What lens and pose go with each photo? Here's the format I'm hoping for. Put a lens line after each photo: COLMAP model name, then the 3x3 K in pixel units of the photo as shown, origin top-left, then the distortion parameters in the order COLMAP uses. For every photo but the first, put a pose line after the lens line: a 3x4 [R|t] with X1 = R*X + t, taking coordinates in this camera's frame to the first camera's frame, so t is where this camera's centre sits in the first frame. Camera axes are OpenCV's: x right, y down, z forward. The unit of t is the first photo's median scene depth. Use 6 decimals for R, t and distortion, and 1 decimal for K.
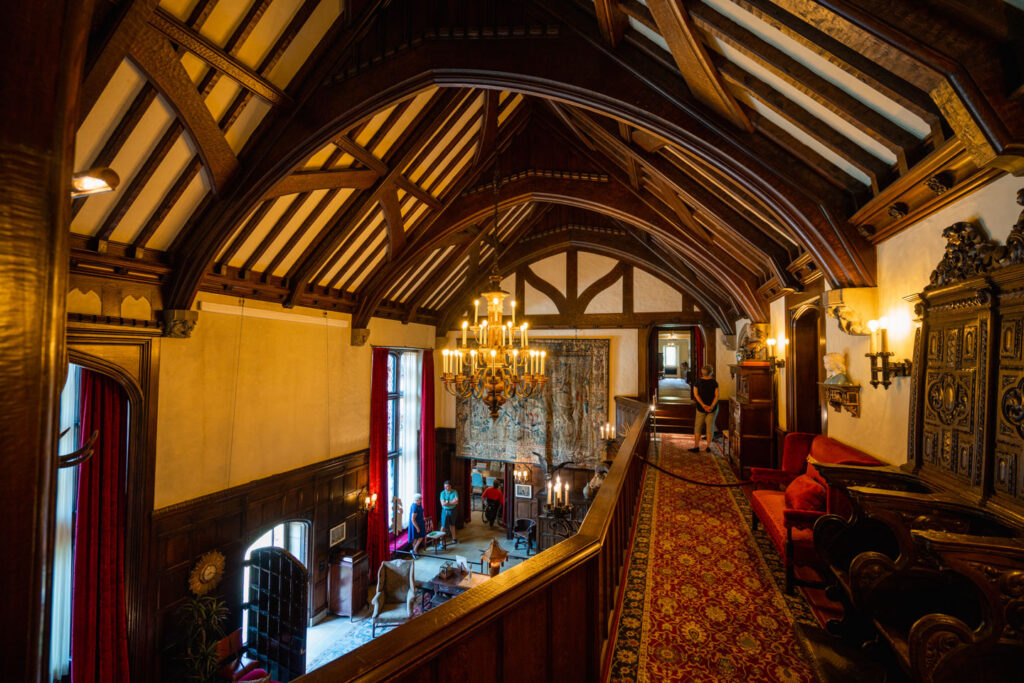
lens RADIAL K [[455.9, 0, 508.9], [0, 455.9, 339.5], [0, 0, 1]] dist [-0.007643, 0.001562]
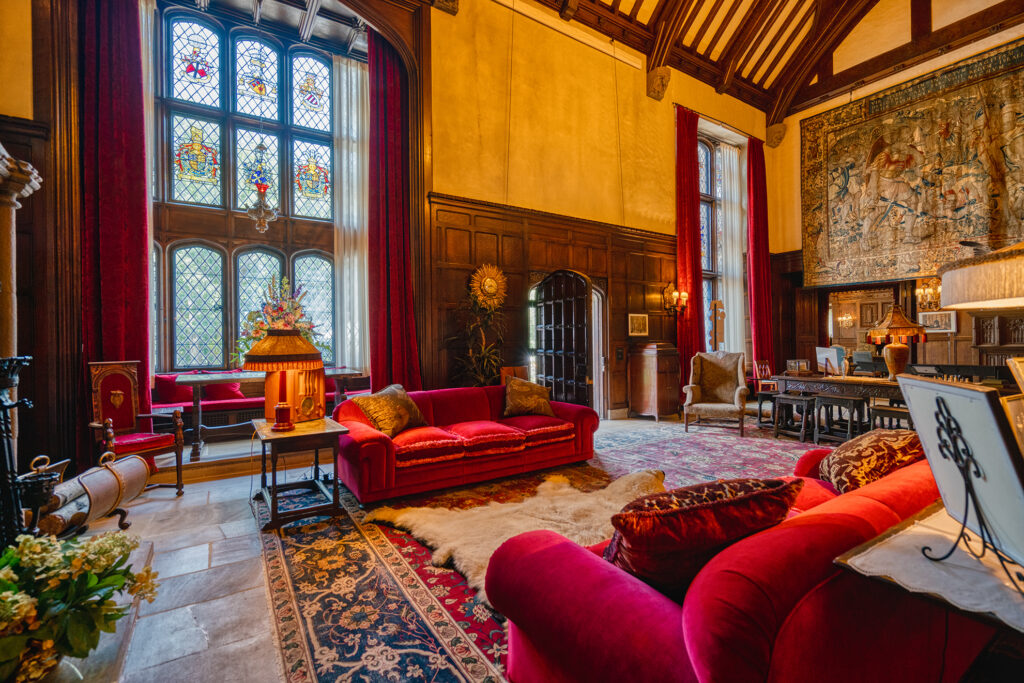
lens RADIAL K [[455.9, 0, 508.9], [0, 455.9, 341.2], [0, 0, 1]] dist [-0.007643, 0.001562]
pose [[0.785403, -0.018017, -0.618722, -0.052441], [0.046353, 0.998482, 0.029765, 0.381555], [0.617247, -0.052057, 0.785046, 0.202248]]
